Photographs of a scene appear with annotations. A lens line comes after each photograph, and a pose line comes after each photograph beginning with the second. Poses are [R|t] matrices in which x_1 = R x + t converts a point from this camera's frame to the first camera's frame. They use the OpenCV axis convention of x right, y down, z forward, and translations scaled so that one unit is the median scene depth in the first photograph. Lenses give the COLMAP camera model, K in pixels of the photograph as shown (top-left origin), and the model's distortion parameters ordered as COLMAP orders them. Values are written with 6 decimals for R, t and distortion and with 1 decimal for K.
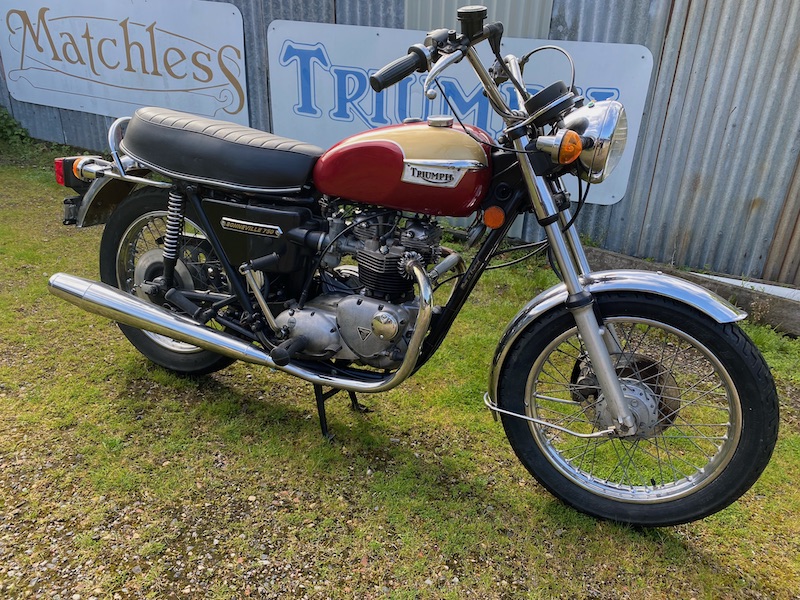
lens RADIAL K [[606.6, 0, 398.8], [0, 606.6, 296.8], [0, 0, 1]] dist [0.003639, -0.013497]
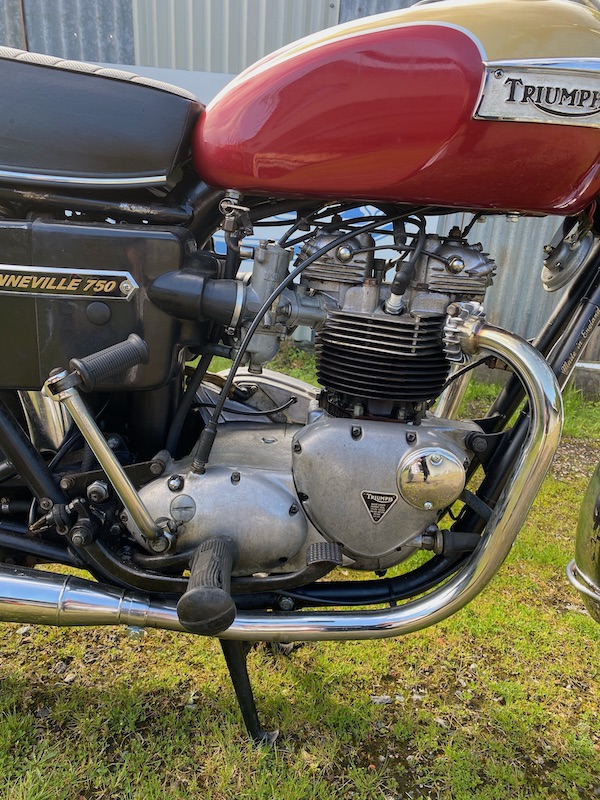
lens RADIAL K [[606.6, 0, 302.3], [0, 606.6, 404.7], [0, 0, 1]] dist [0.003639, -0.013497]
pose [[0.927152, -0.124576, 0.353371, -0.239473], [0.137597, 0.990417, -0.011860, -0.010436], [-0.348507, 0.059618, 0.935408, 0.592964]]
